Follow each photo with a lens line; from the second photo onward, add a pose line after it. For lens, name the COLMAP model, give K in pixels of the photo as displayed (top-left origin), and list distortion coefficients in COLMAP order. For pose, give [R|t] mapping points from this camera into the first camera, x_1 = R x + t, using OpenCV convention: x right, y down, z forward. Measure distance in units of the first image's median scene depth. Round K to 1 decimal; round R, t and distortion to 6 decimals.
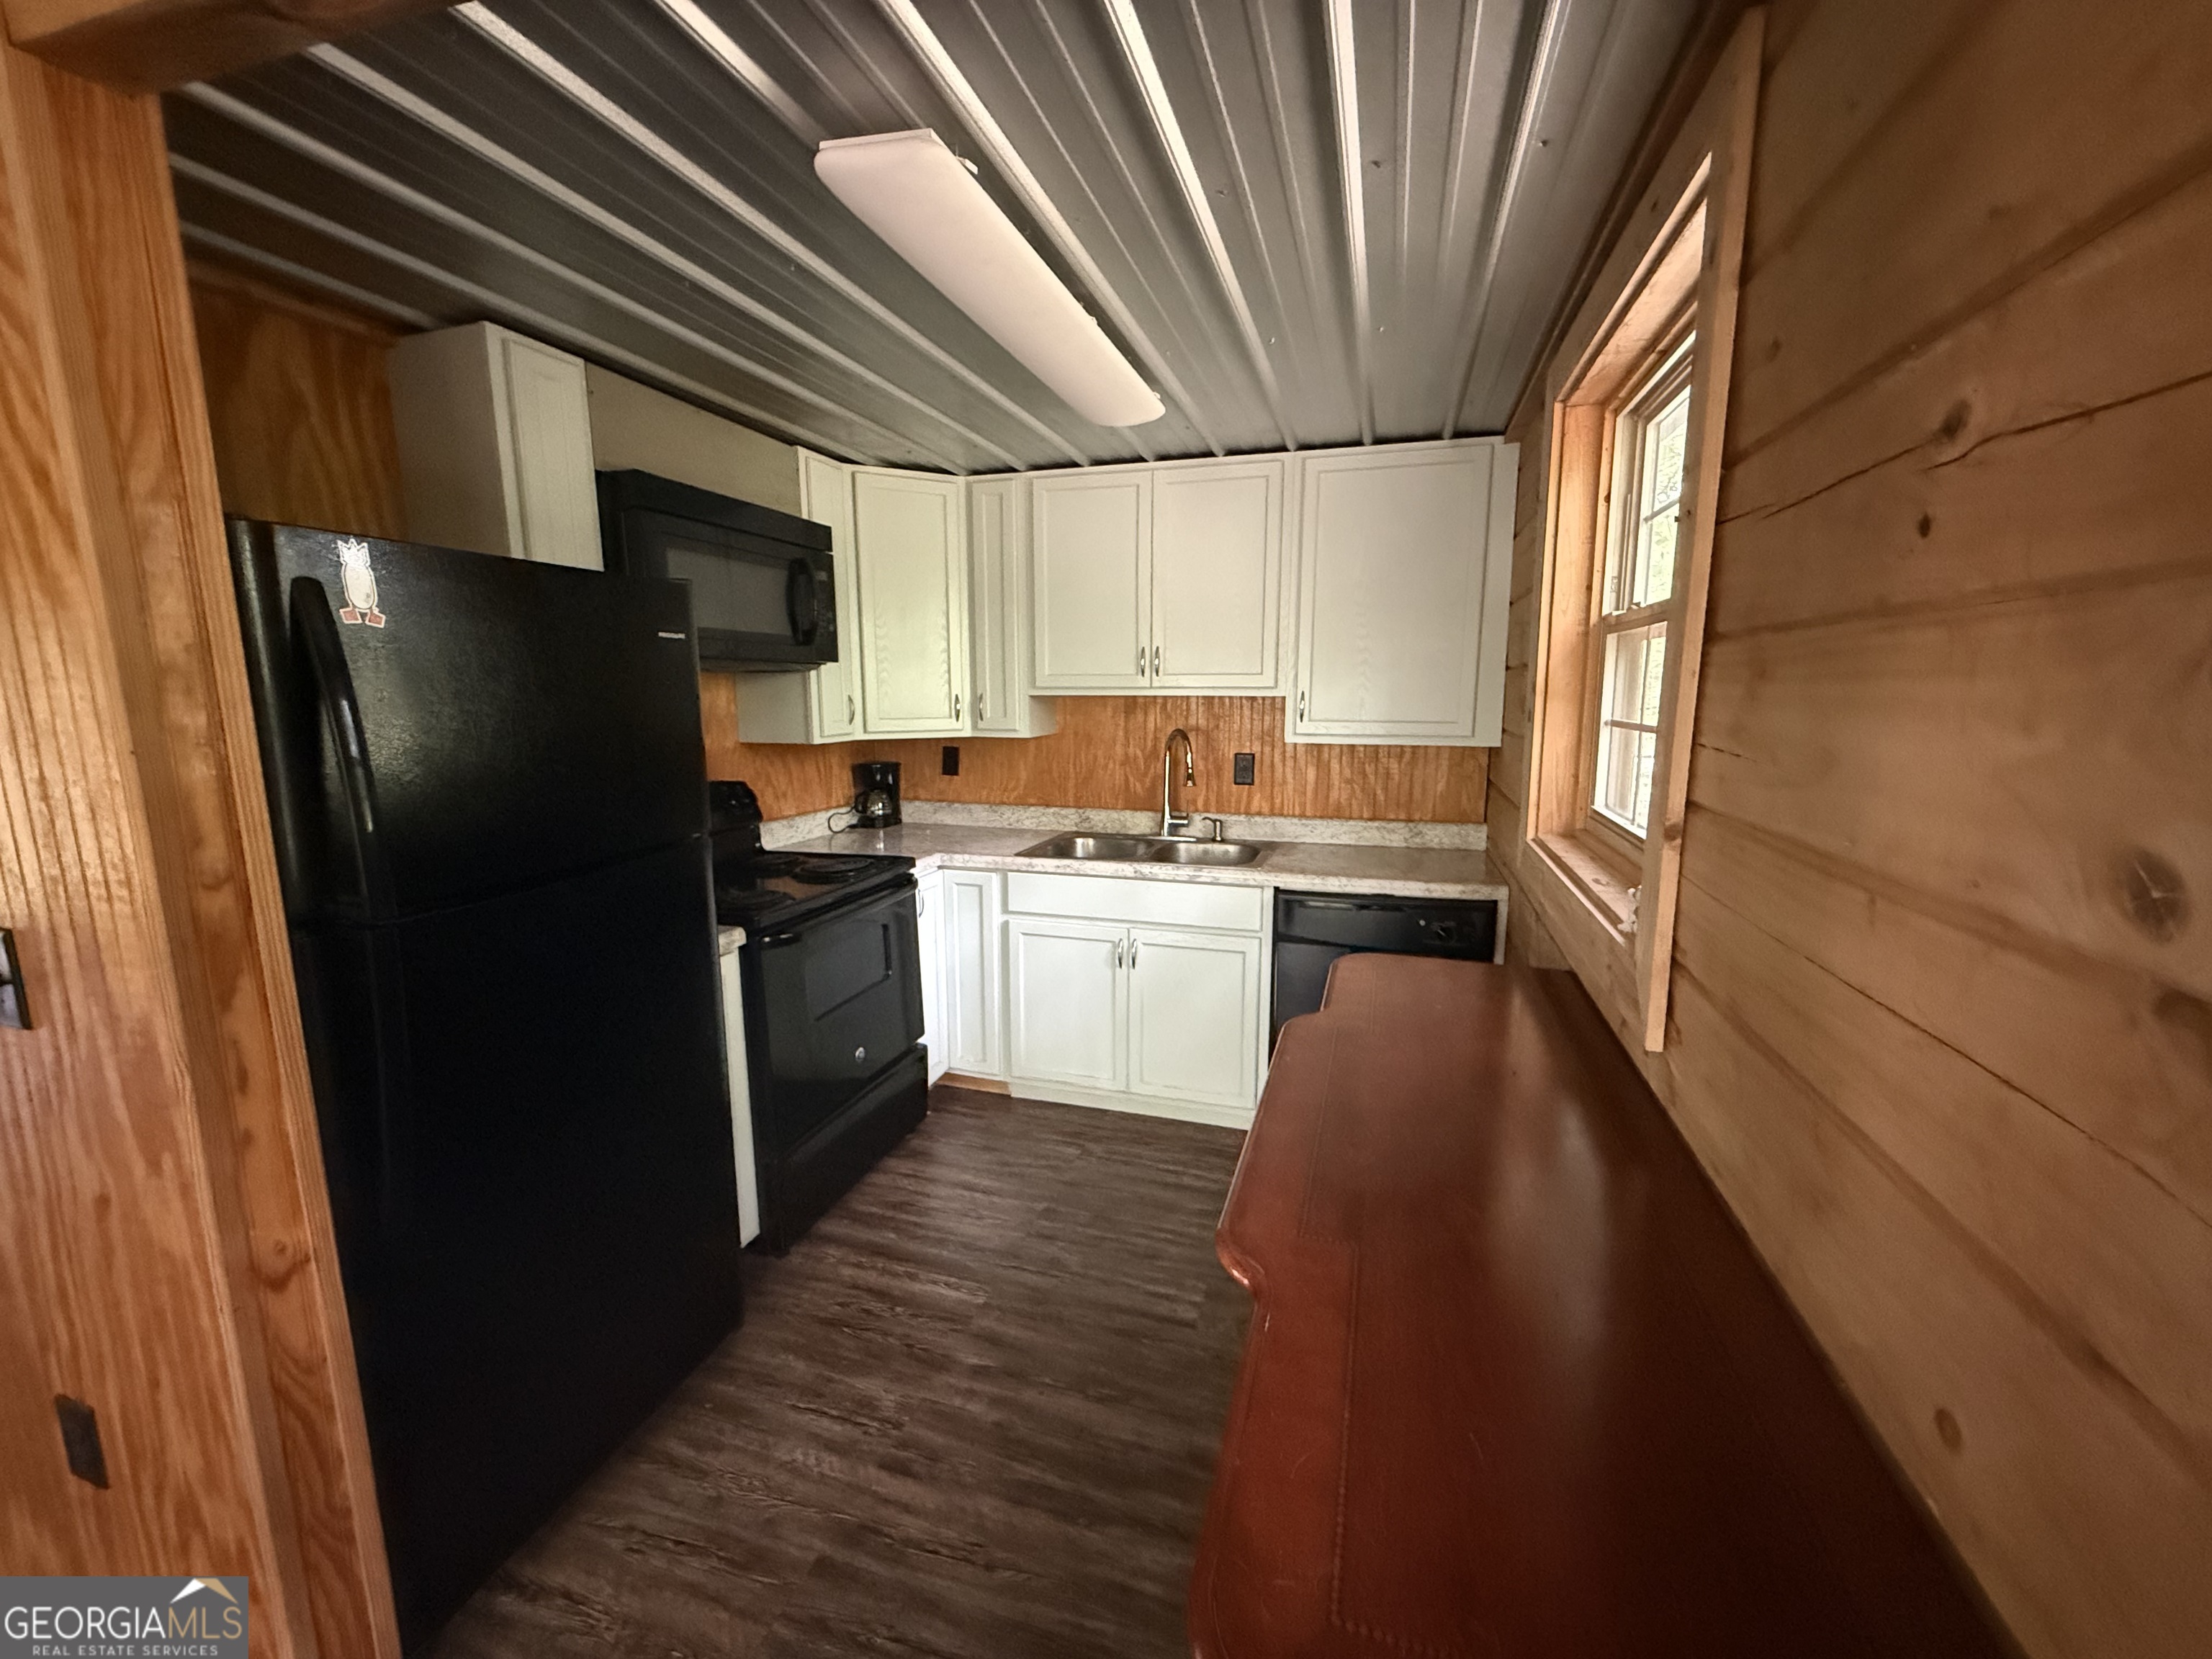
lens RADIAL K [[875.8, 0, 1110.4], [0, 875.8, 828.5], [0, 0, 1]] dist [0.001304, -0.000444]
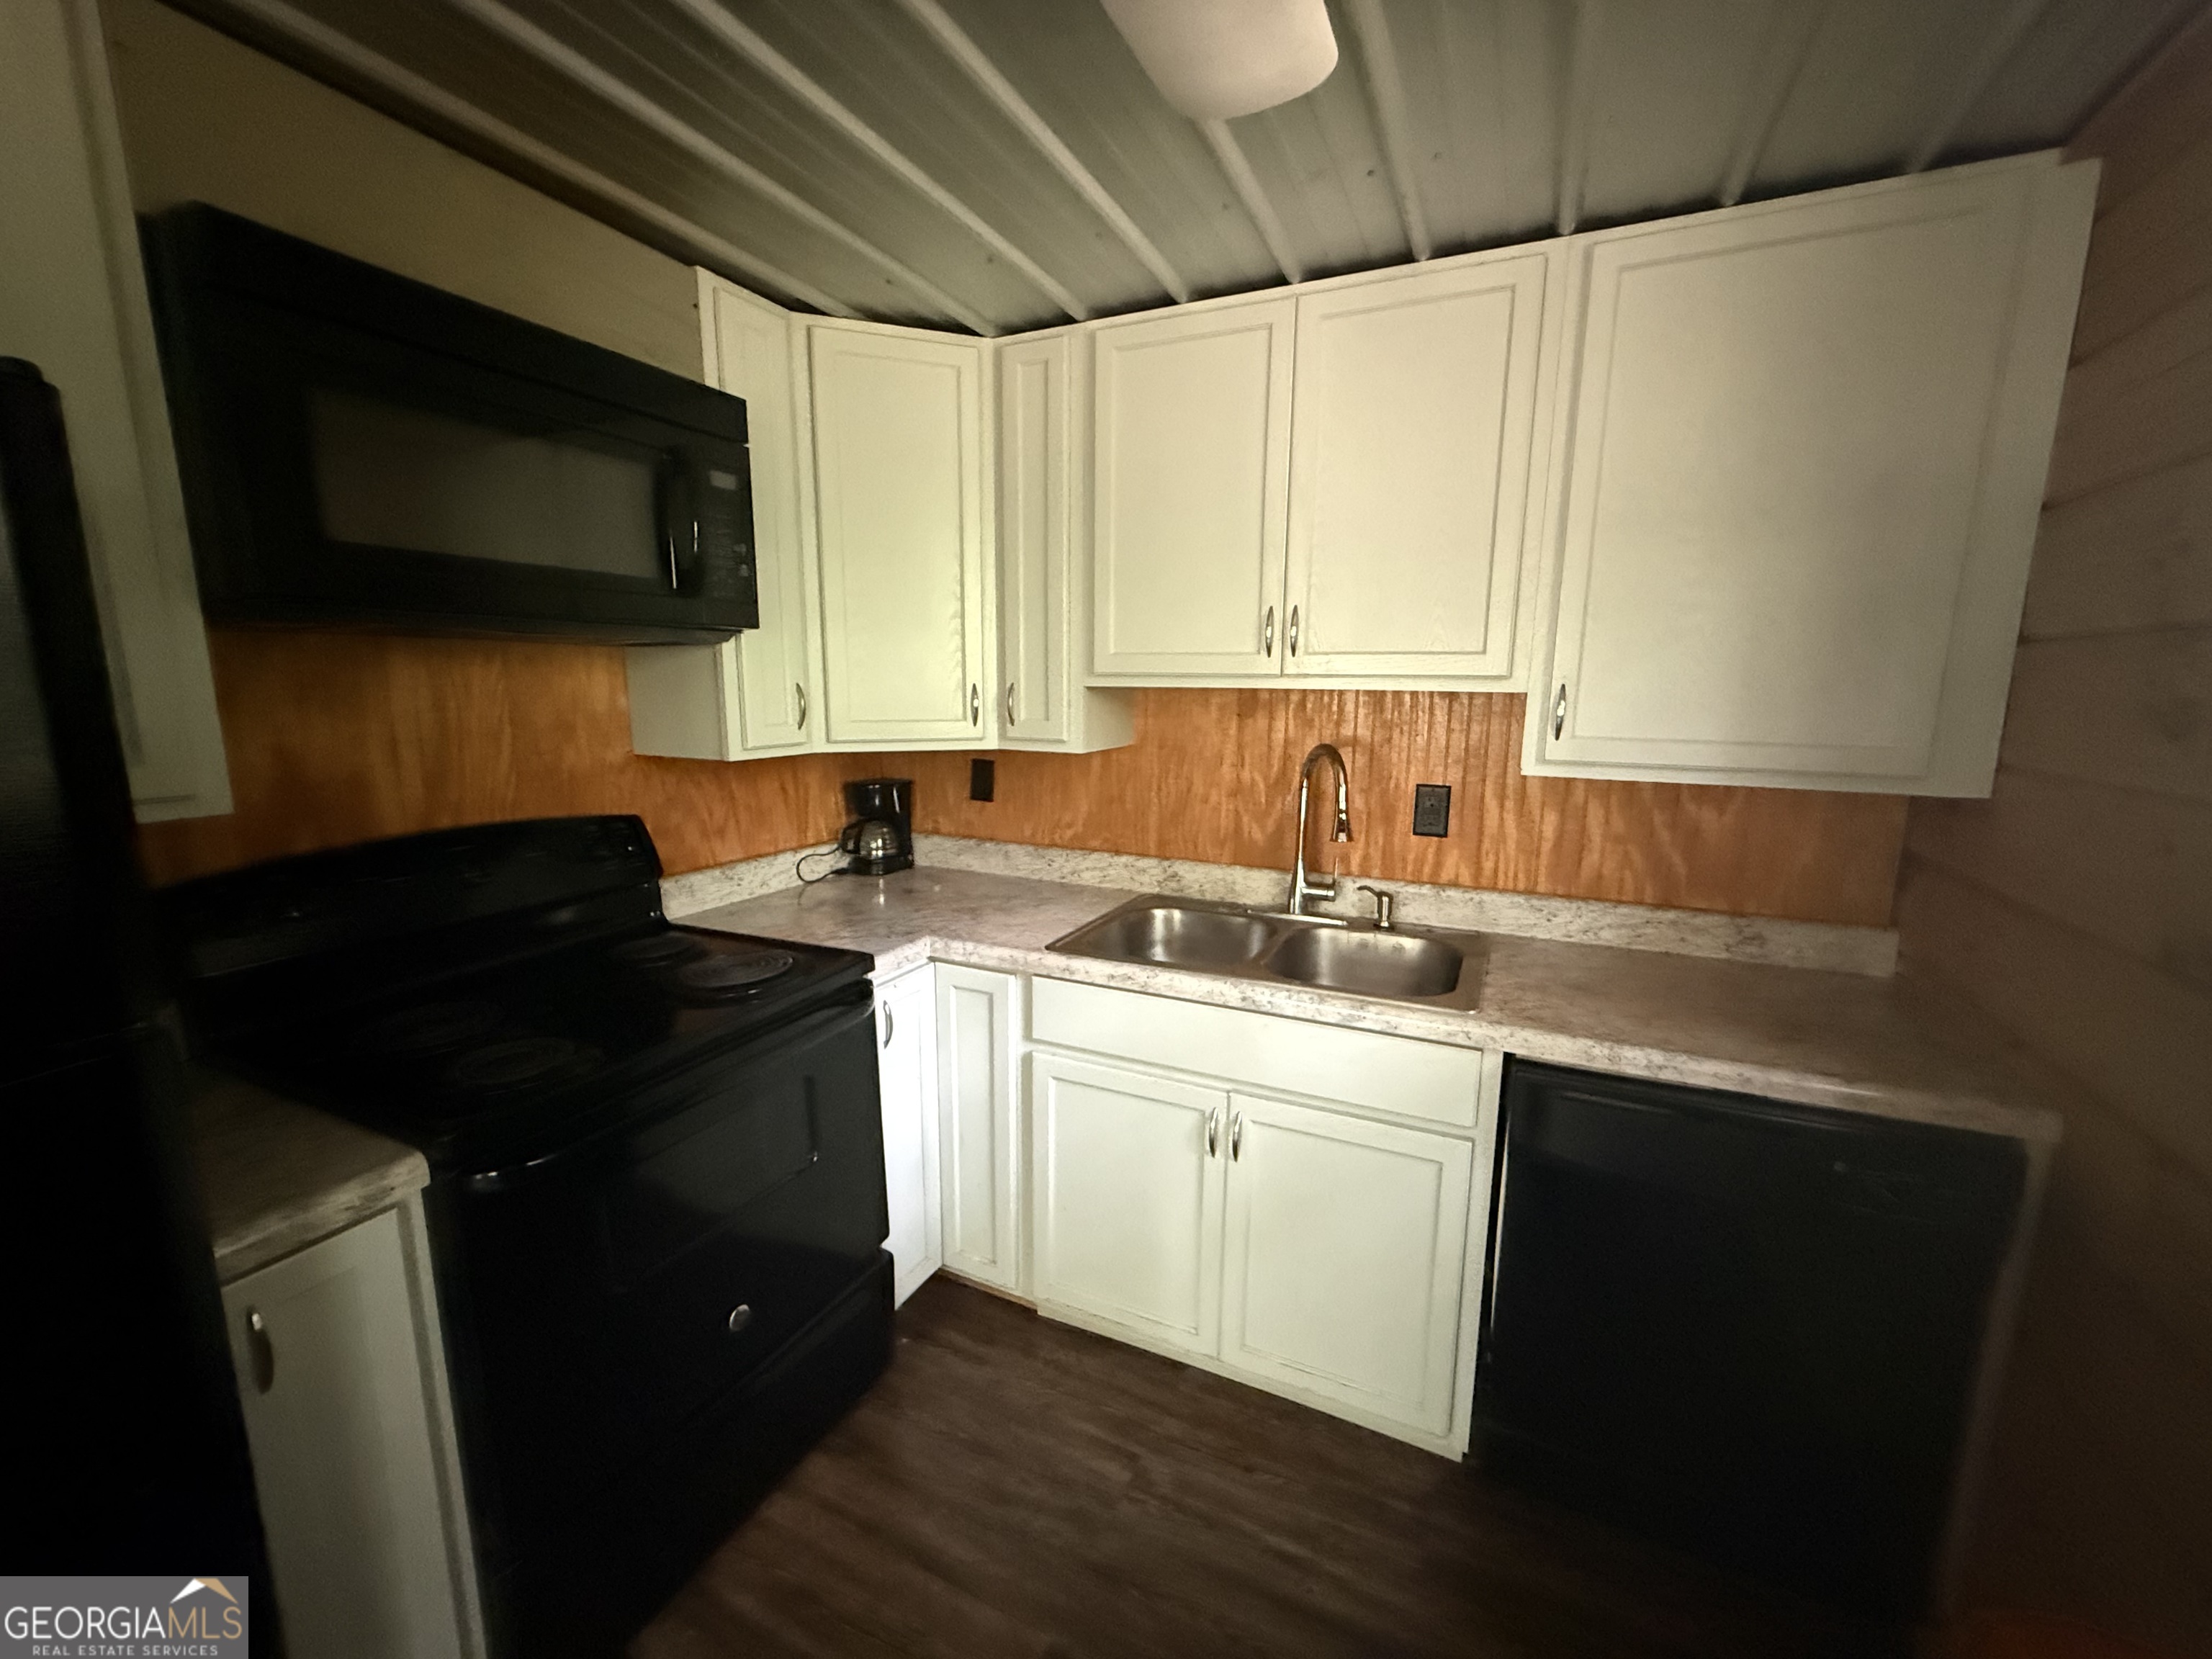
lens RADIAL K [[875.8, 0, 1104.3], [0, 875.8, 833.0], [0, 0, 1]] dist [0.001304, -0.000444]
pose [[0.989059, 0.034176, -0.143509, 0.015685], [-0.032092, 0.999344, 0.016806, -0.059534], [0.143989, -0.012017, 0.989506, 0.388997]]
